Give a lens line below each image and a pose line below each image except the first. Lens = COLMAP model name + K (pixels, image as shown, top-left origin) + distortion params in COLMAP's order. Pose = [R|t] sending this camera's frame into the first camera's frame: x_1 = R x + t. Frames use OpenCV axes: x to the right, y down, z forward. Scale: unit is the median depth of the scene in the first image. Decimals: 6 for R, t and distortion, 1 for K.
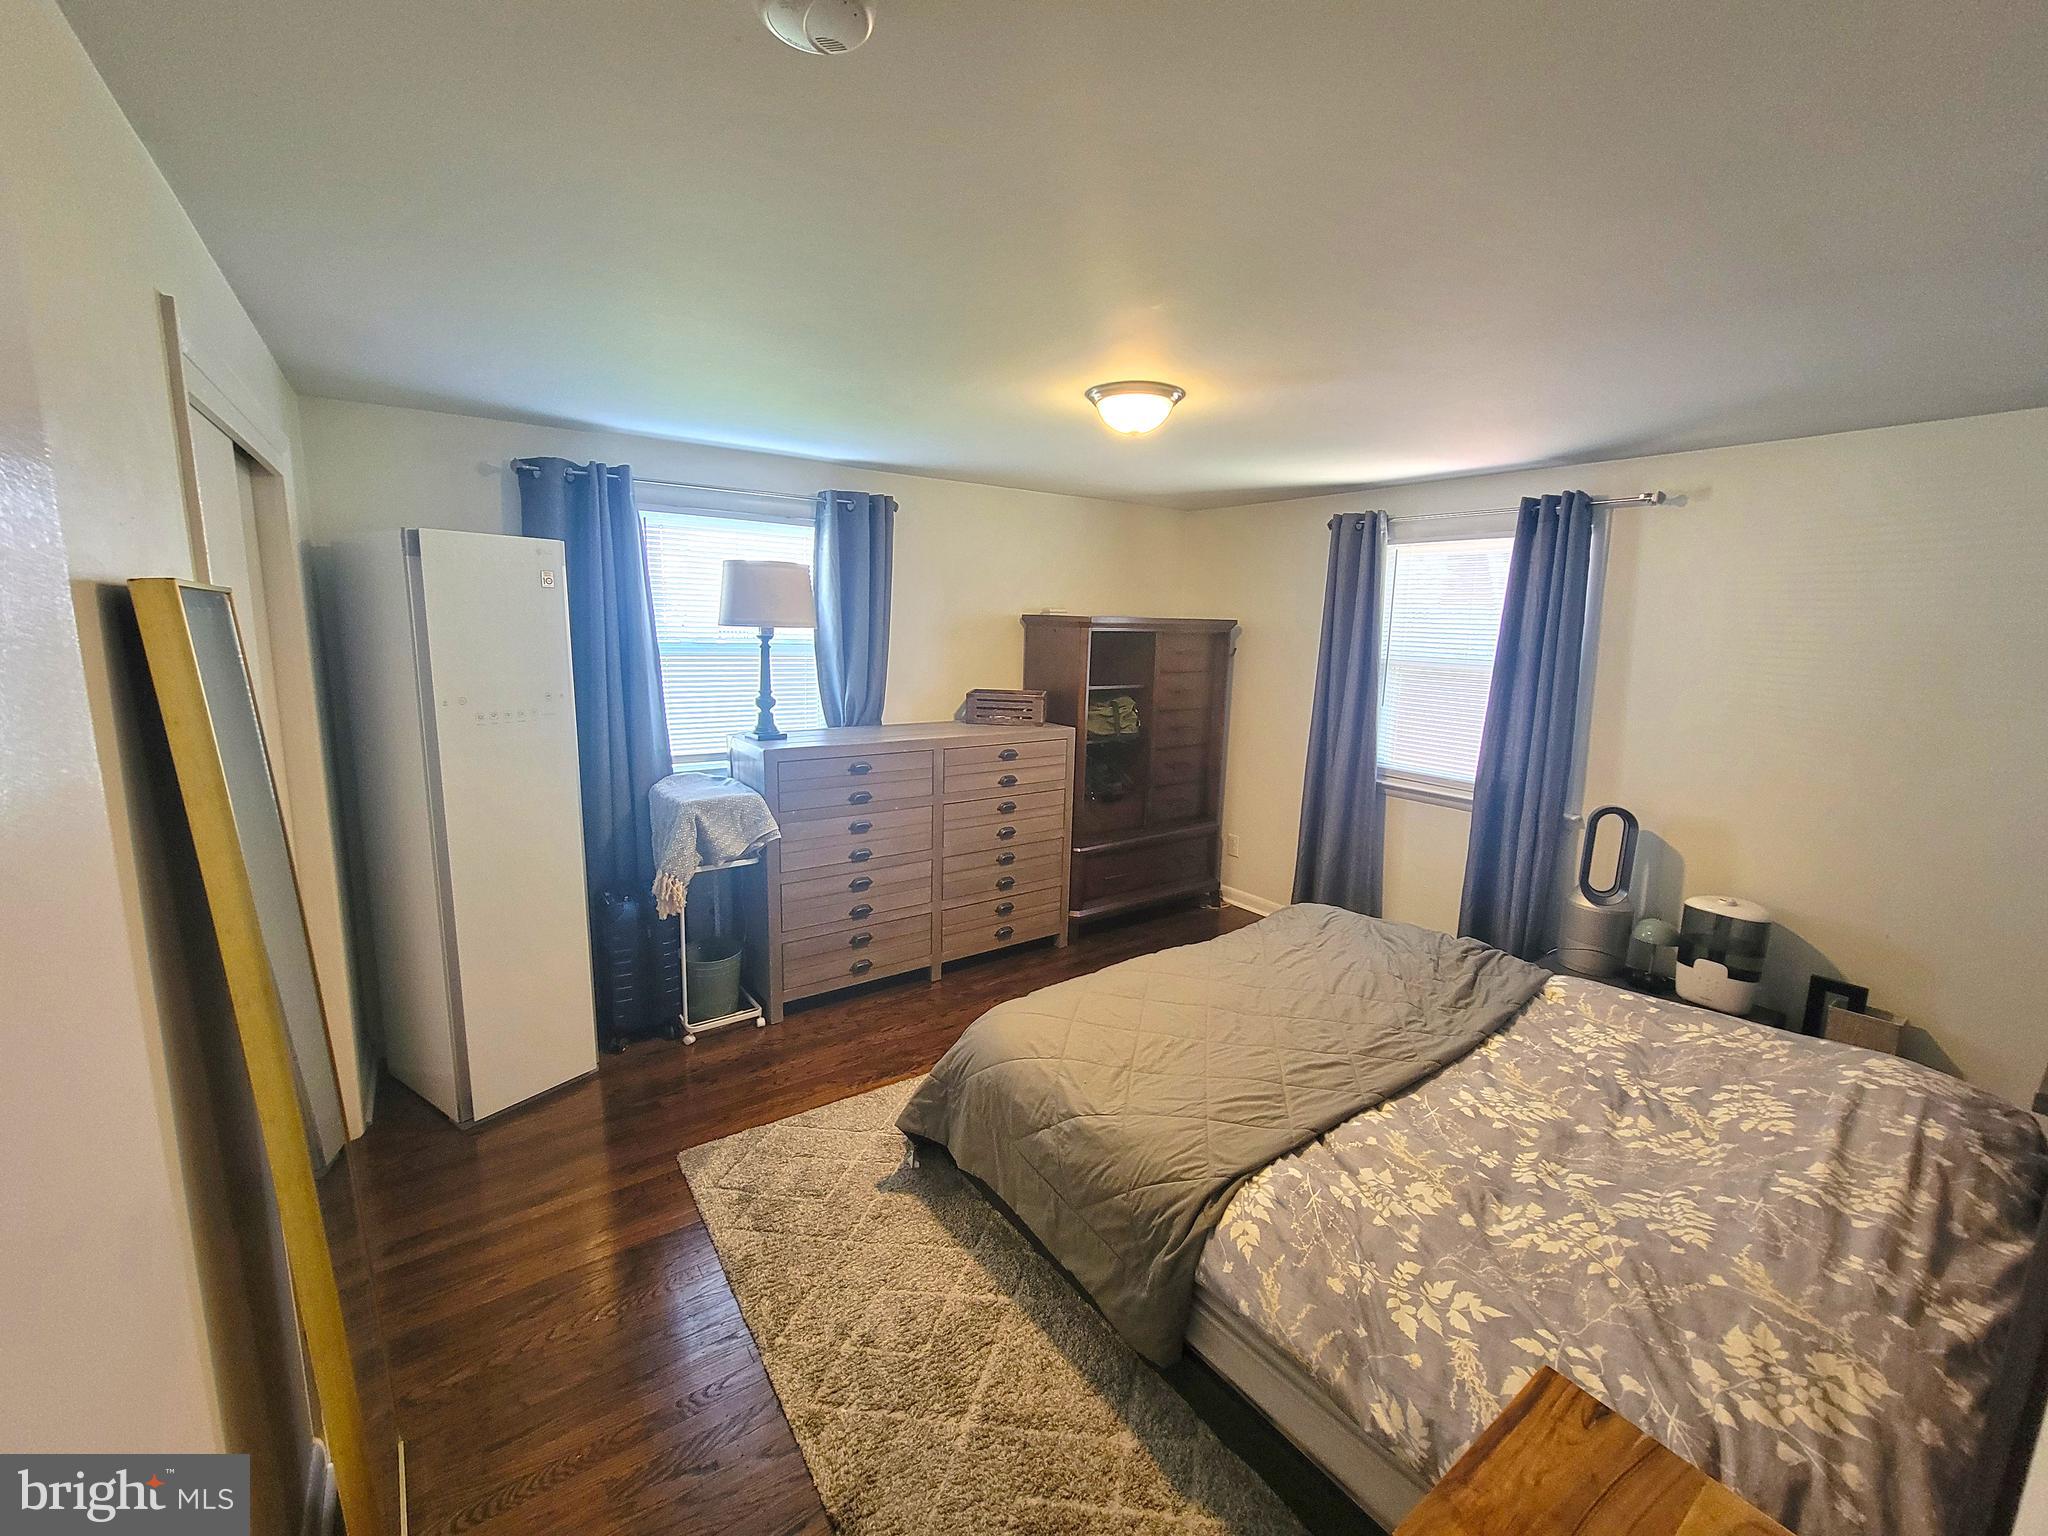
lens RADIAL K [[839.0, 0, 1024.3], [0, 839.0, 765.6], [0, 0, 1]] dist [-0.004219, 0.000651]
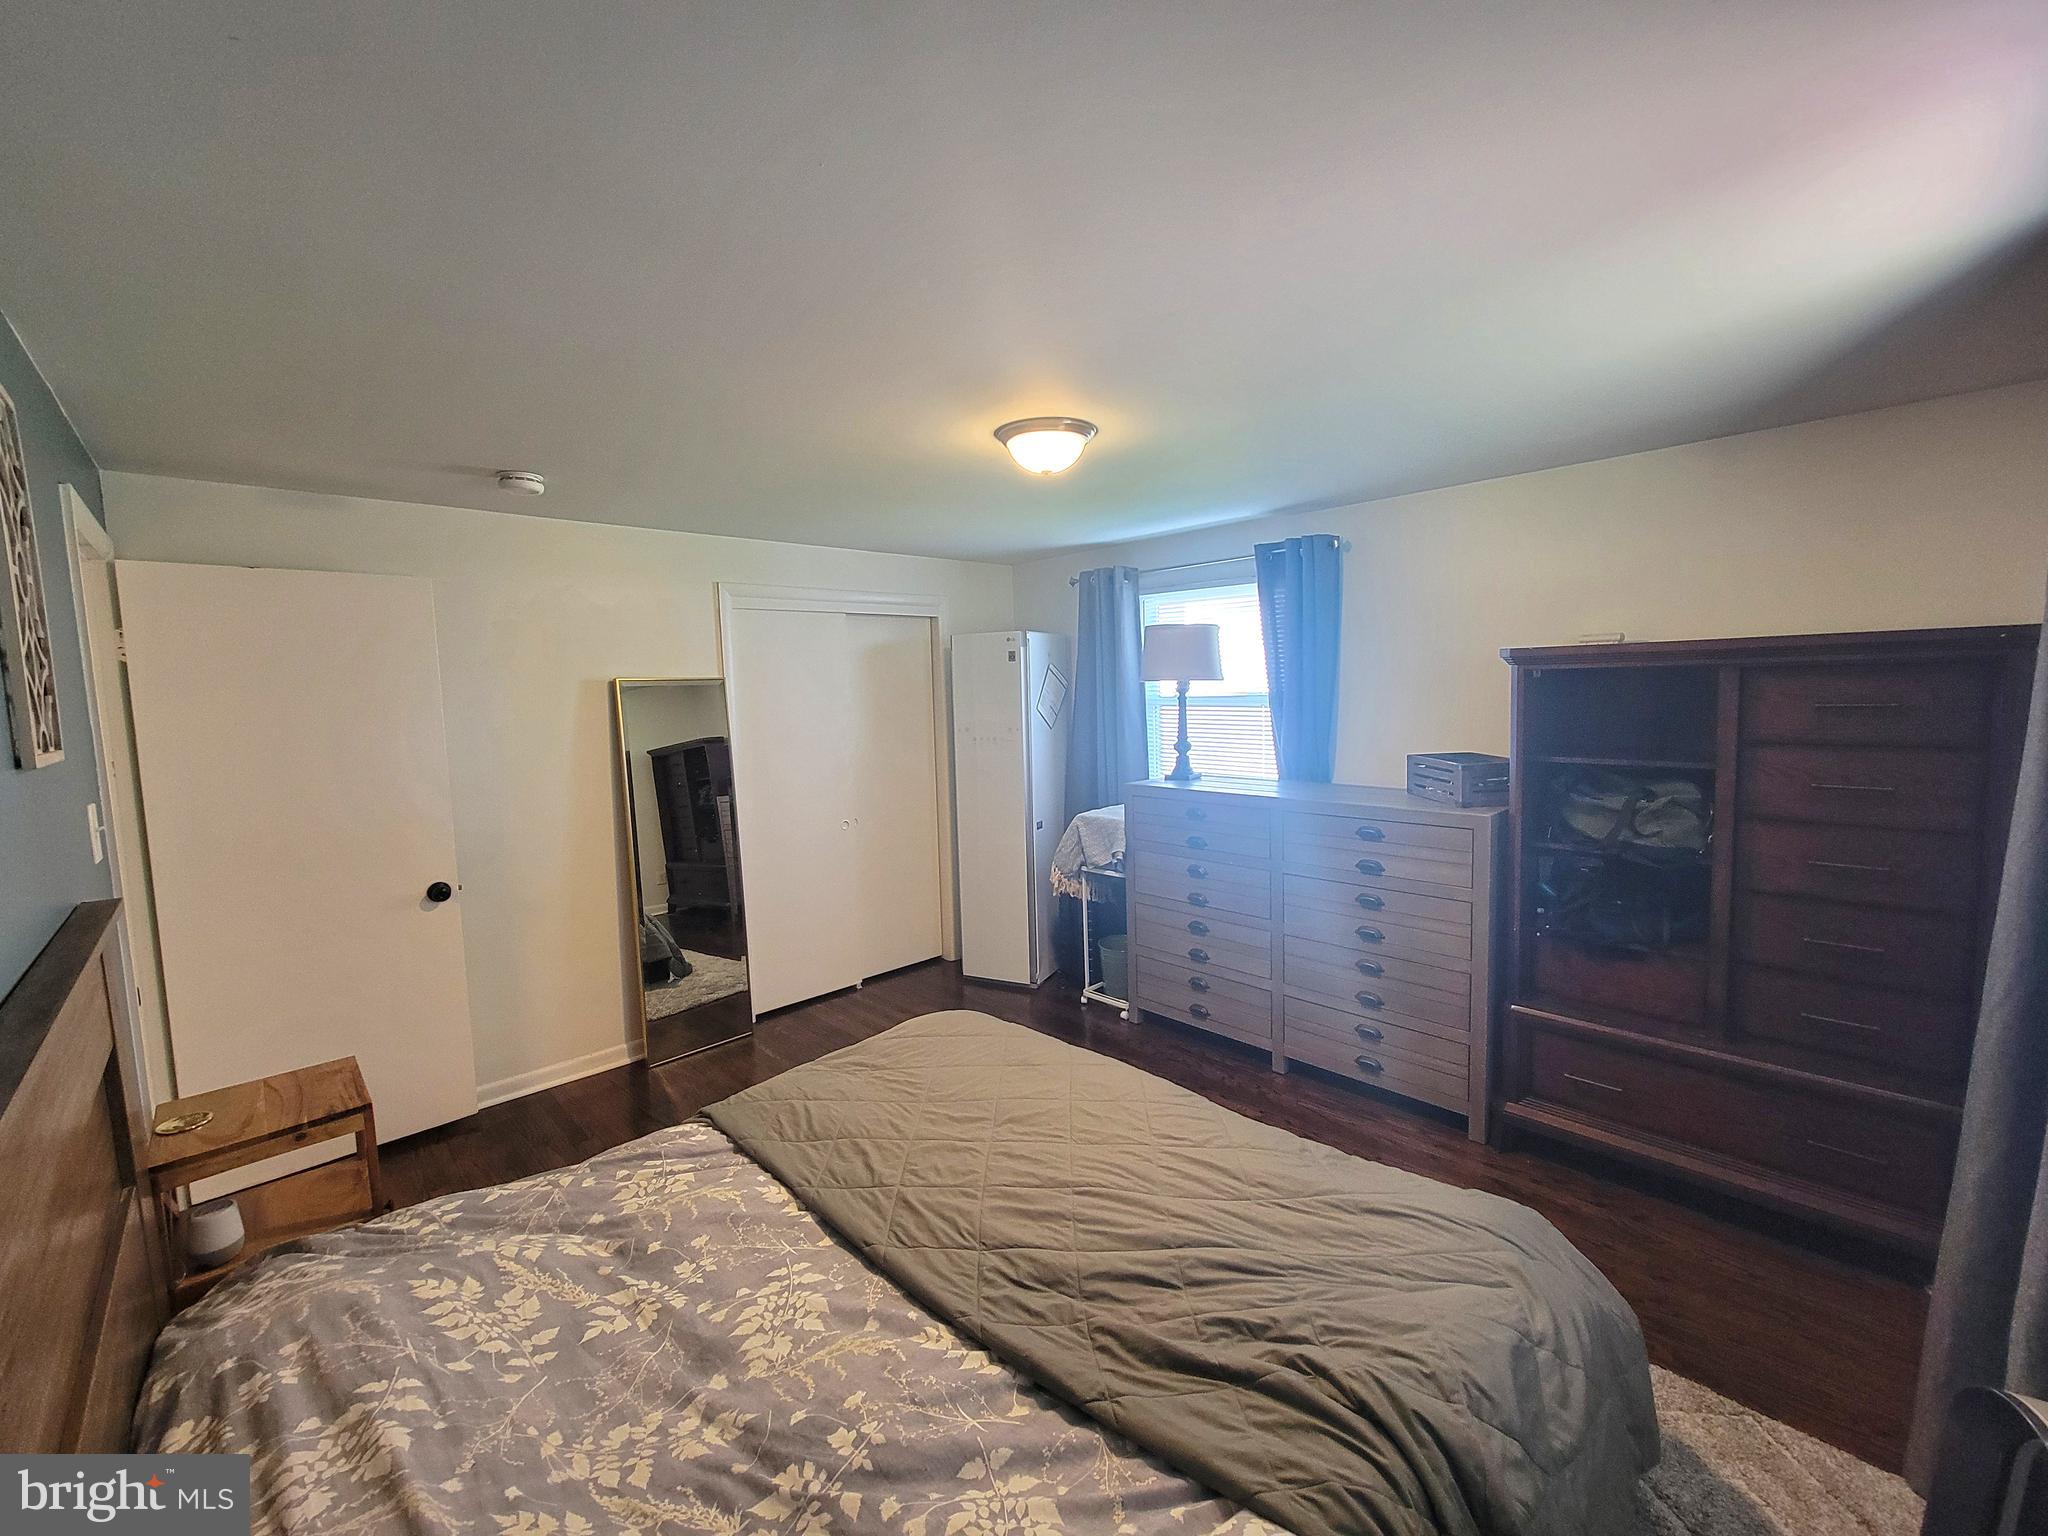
lens RADIAL K [[839.0, 0, 1027.3], [0, 839.0, 763.4], [0, 0, 1]] dist [-0.004219, 0.000651]
pose [[0.137065, 0.068233, -0.988209, 0.890702], [-0.139896, 0.988959, 0.048881, -0.089891], [0.980634, 0.131547, 0.145097, 0.716933]]
